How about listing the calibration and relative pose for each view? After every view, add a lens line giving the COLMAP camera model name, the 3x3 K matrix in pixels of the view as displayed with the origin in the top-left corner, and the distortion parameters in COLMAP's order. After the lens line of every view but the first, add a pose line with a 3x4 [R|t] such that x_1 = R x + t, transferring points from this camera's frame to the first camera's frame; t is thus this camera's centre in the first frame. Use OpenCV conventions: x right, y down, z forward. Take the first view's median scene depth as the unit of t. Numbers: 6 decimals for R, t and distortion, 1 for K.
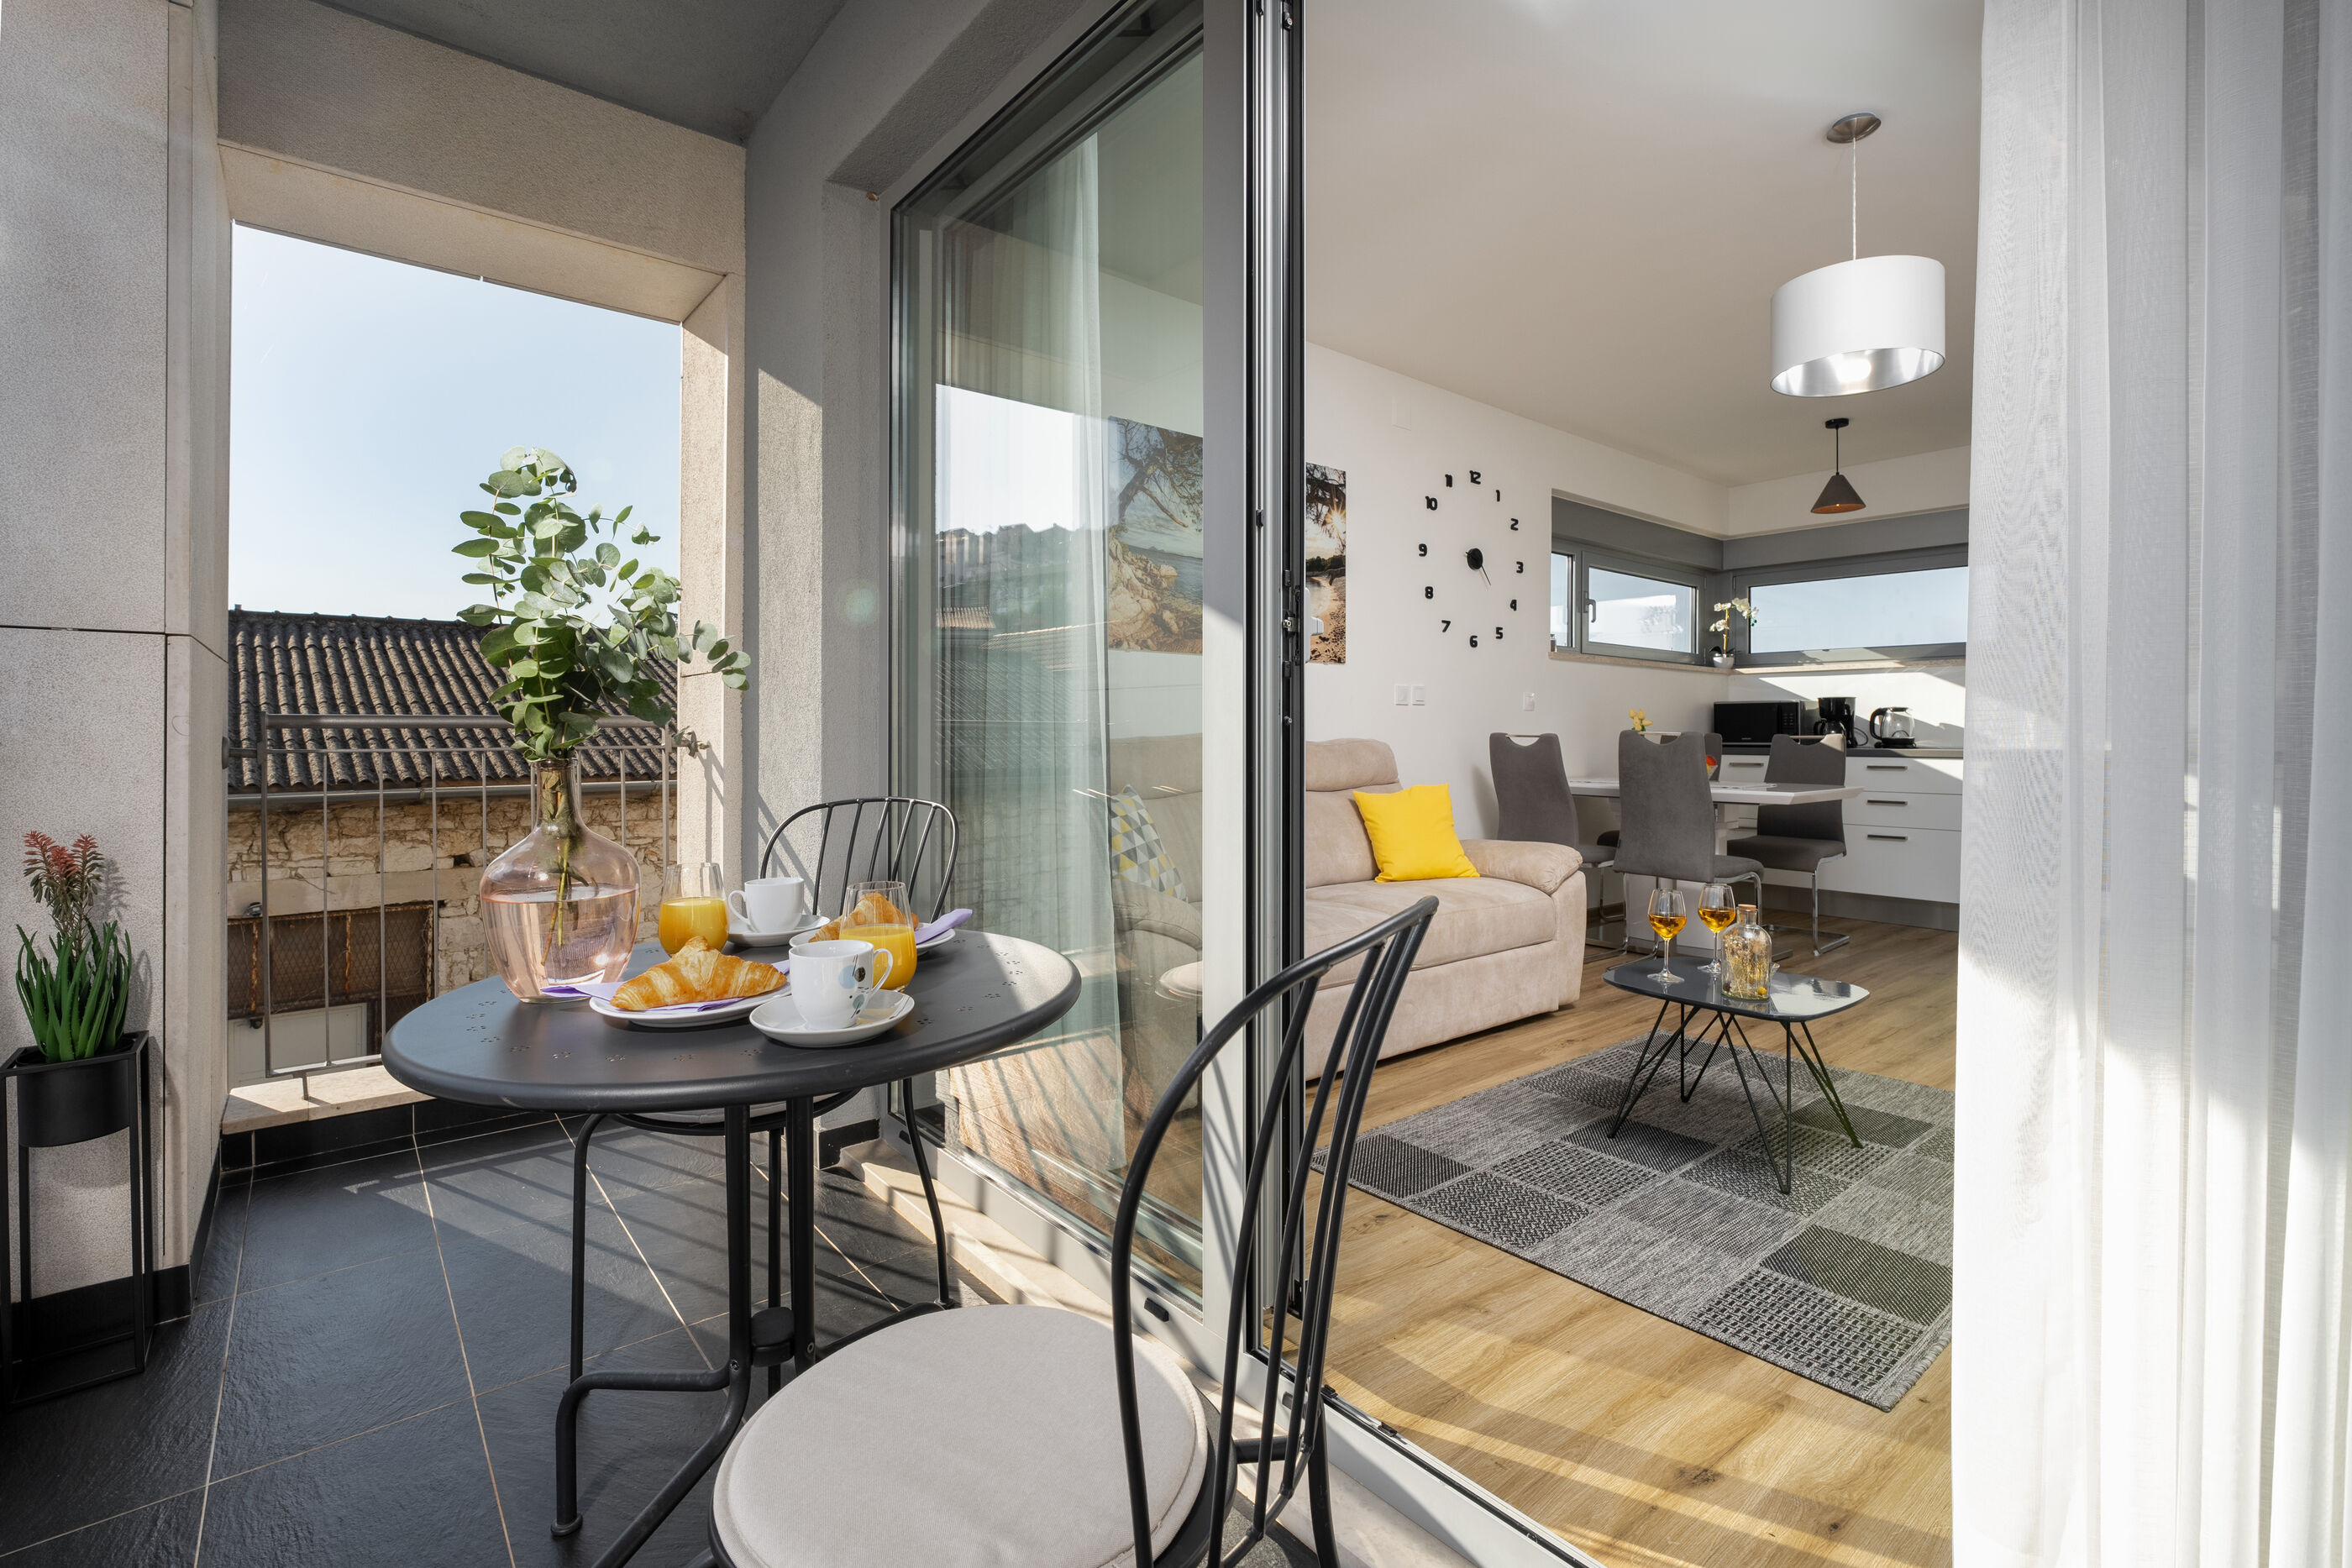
lens RADIAL K [[1075.6, 0, 1179.1], [0, 1075.6, 724.0], [0, 0, 1]] dist [-0.012819, 0.000909]
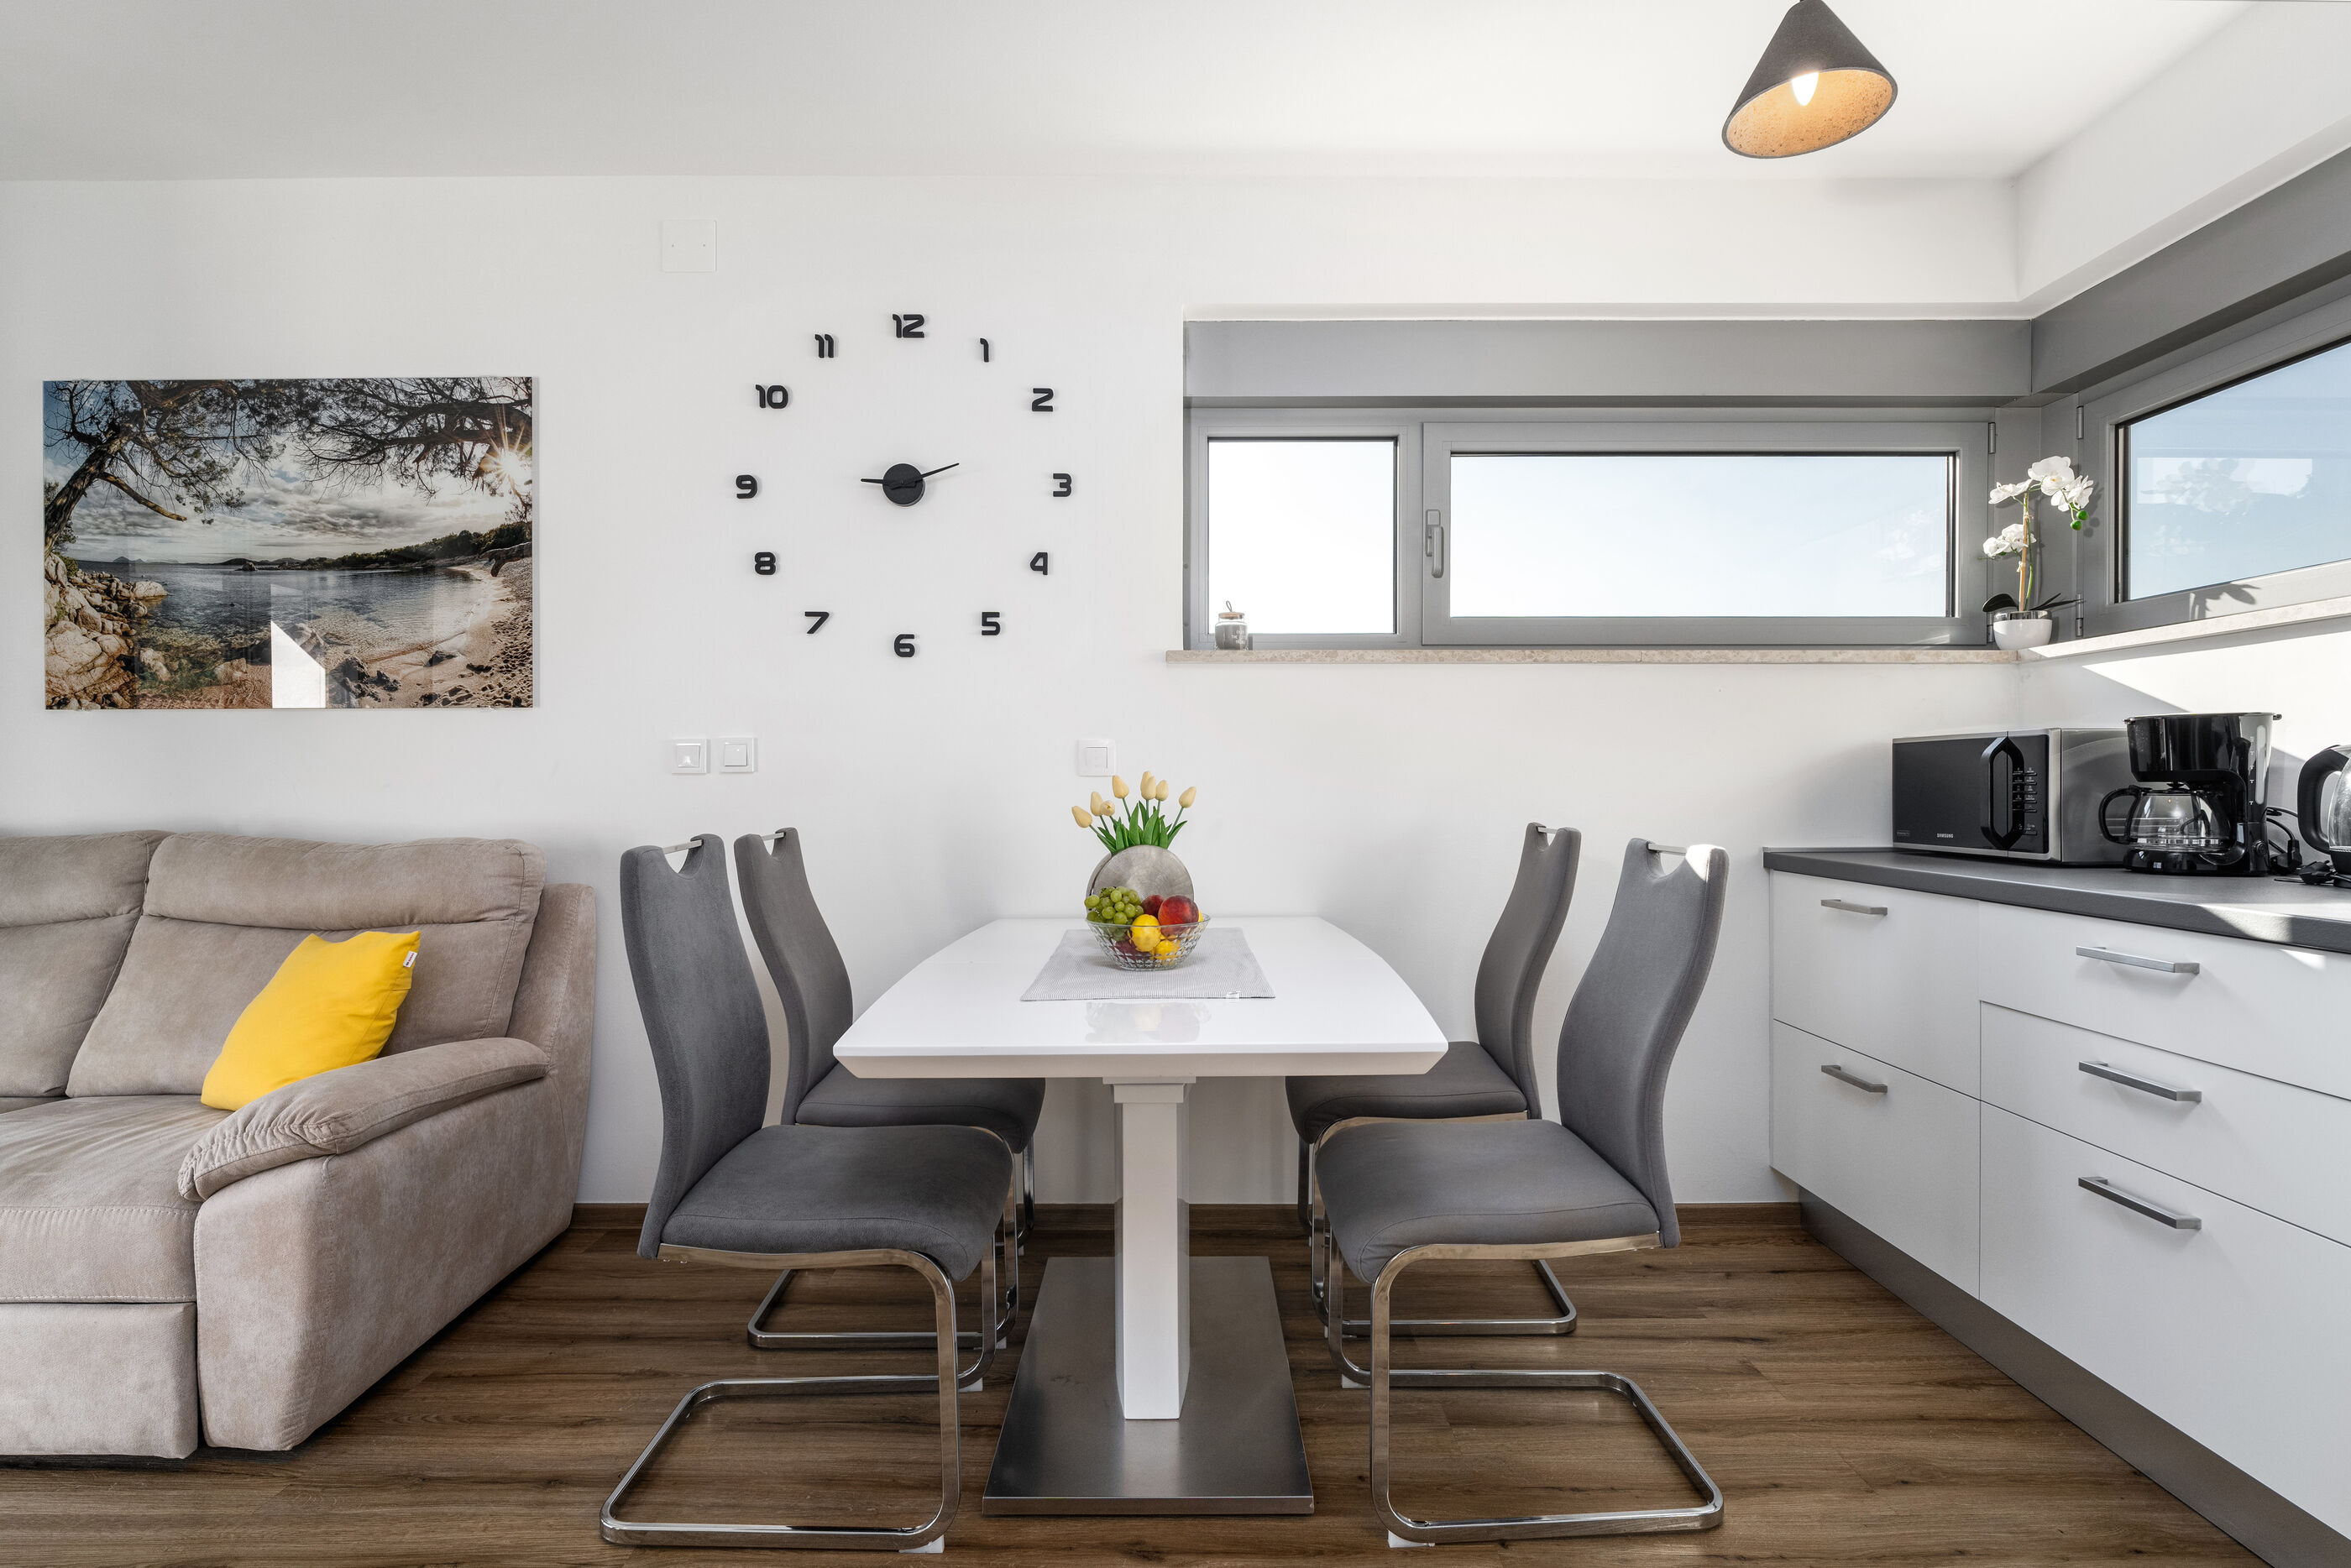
lens RADIAL K [[1123.6, 0, 1187.5], [0, 1123.6, 786.5], [0, 0, 1]] dist [-0.011716, 0.002393]
pose [[0.771808, -0.003698, -0.635845, 0.935890], [0.012998, 0.999866, 0.009963, -0.016689], [0.635723, -0.015954, 0.771753, 0.868163]]
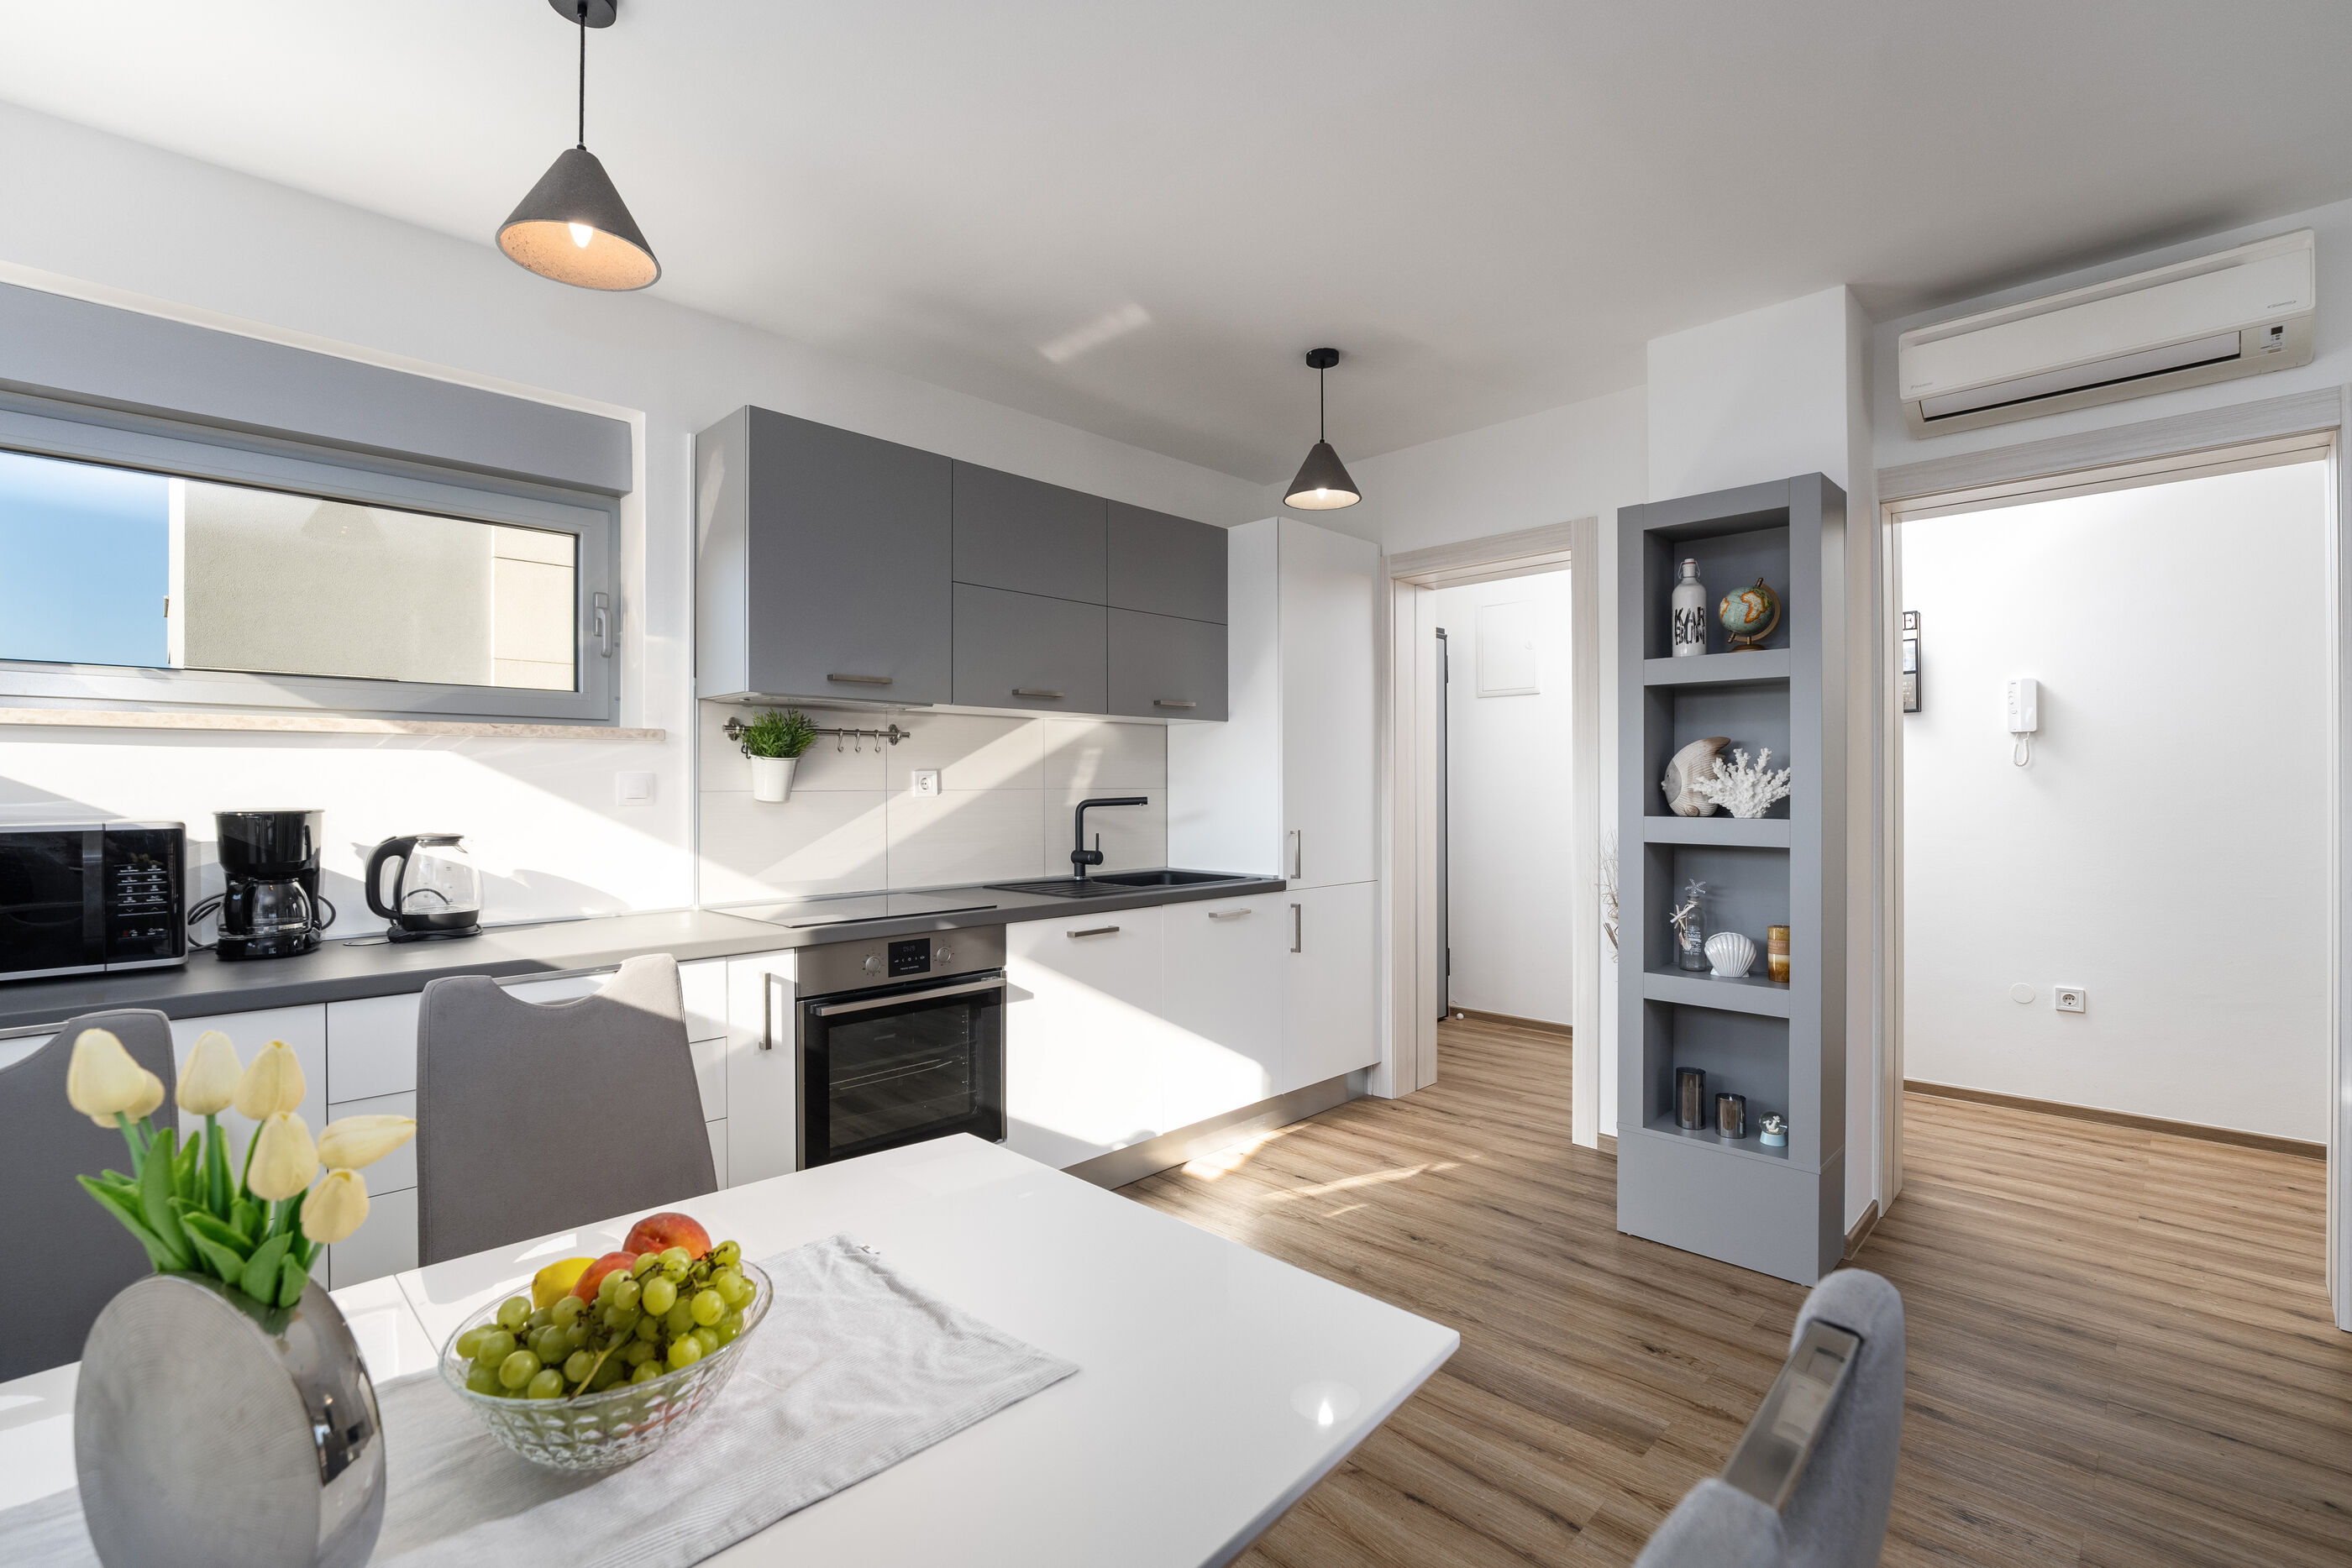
lens RADIAL K [[1038.4, 0, 1180.1], [0, 1038.4, 781.9], [0, 0, 1]] dist [-0.021090, 0.005374]
pose [[-0.101846, 0.005085, 0.994787, 0.389355], [-0.005193, 0.999971, -0.005643, -0.053810], [-0.994787, -0.005740, -0.101817, 1.160863]]
